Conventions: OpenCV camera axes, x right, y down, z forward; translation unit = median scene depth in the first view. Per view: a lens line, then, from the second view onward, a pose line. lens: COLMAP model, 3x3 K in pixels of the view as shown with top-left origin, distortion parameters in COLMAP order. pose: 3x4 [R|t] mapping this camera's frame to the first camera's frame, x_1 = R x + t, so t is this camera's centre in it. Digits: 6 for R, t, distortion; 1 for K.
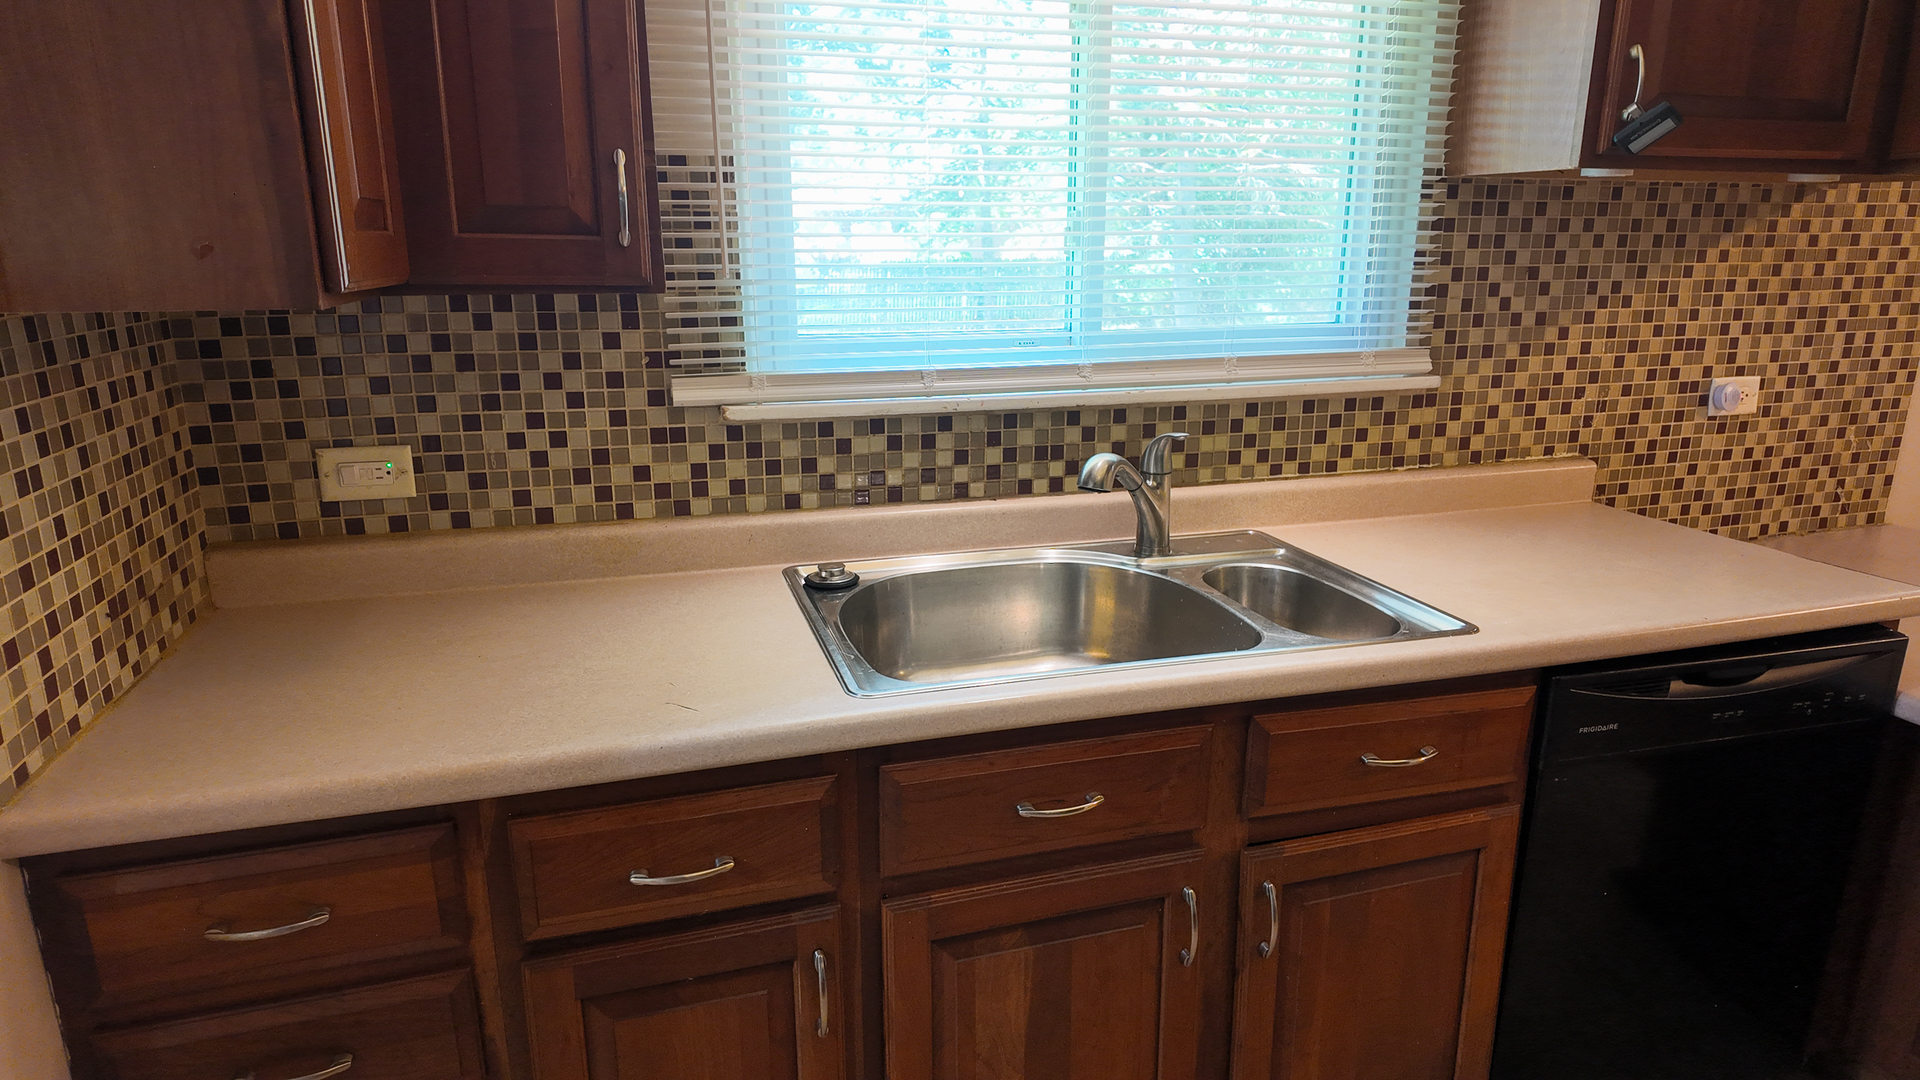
lens RADIAL K [[1111.1, 0, 947.4], [0, 1111.1, 541.4], [0, 0, 1]] dist [0.031664, -0.028851]
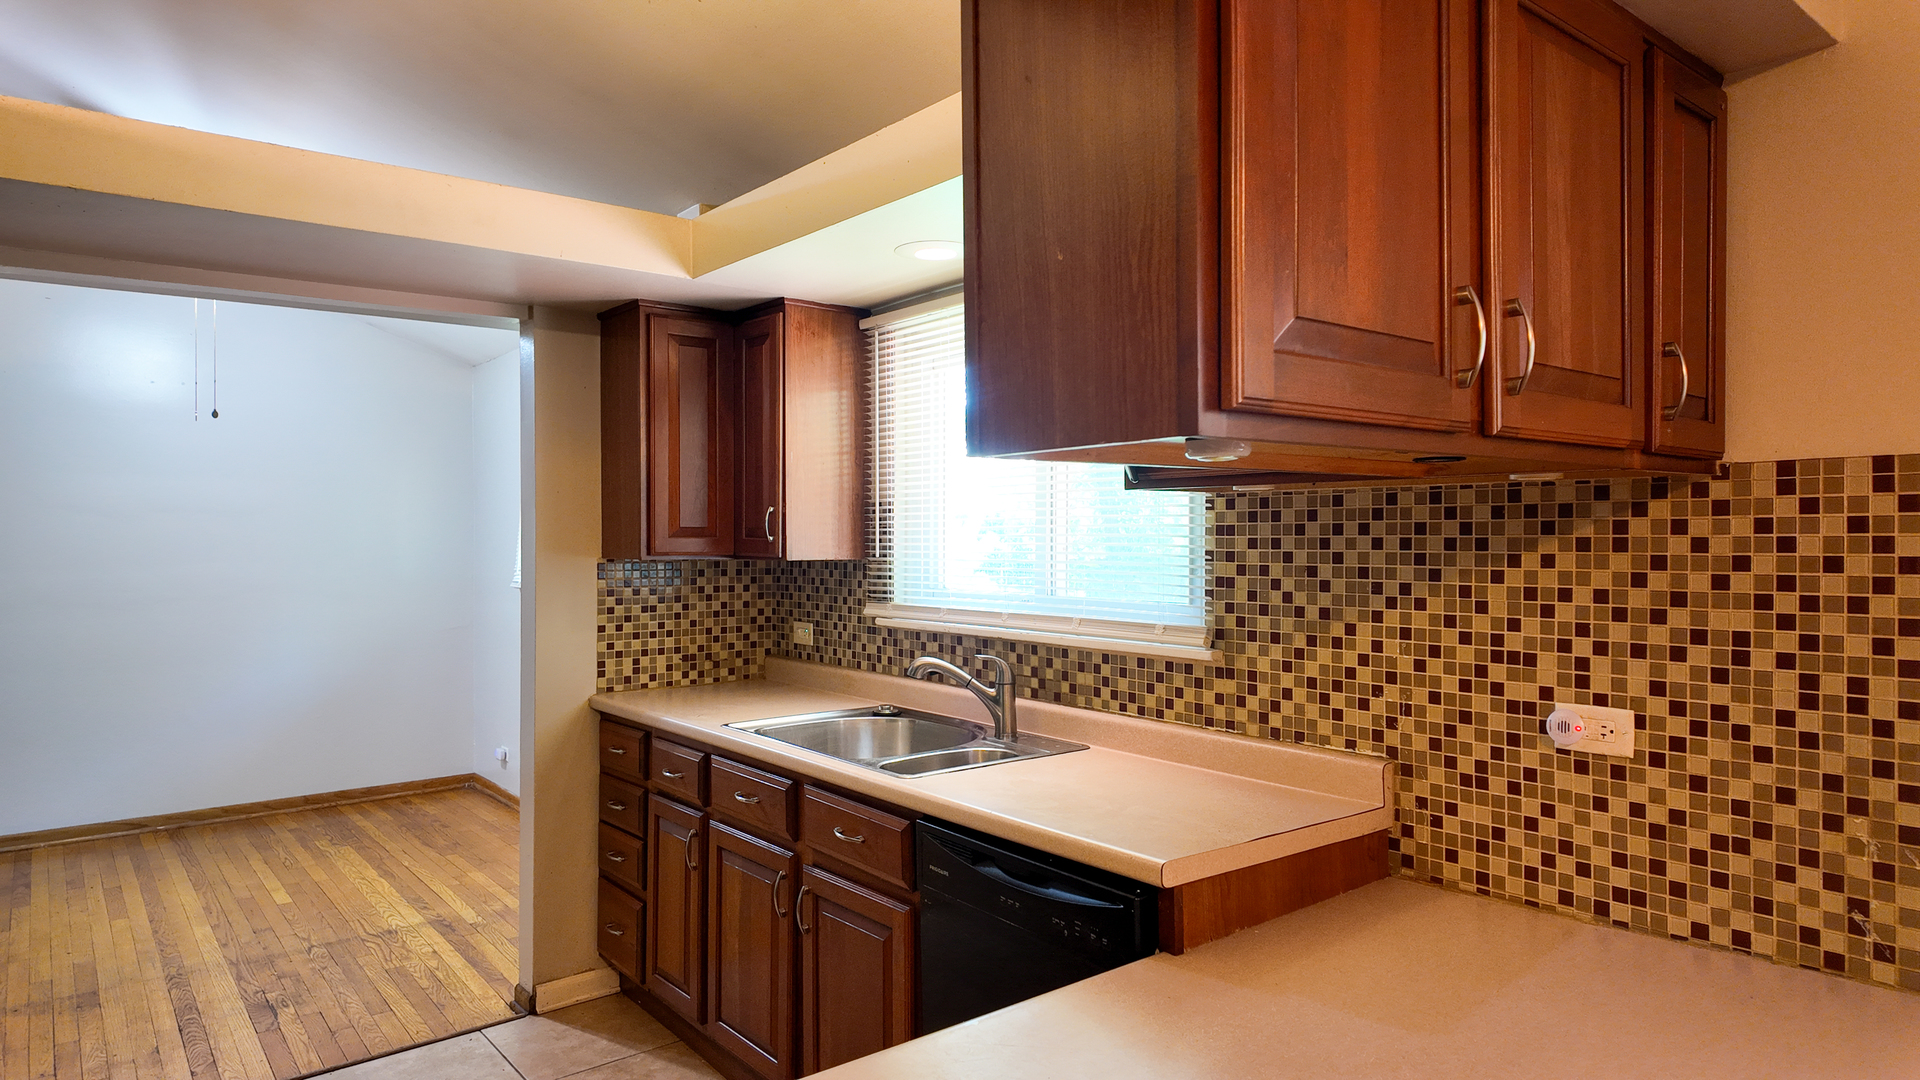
lens RADIAL K [[1111.1, 0, 959.8], [0, 1111.1, 553.1], [0, 0, 1]] dist [0.031664, -0.028851]
pose [[0.377464, 0.013036, -0.925933, 1.393551], [-0.242420, 0.966421, -0.085218, -0.079246], [0.893730, 0.256632, 0.367949, 0.280669]]
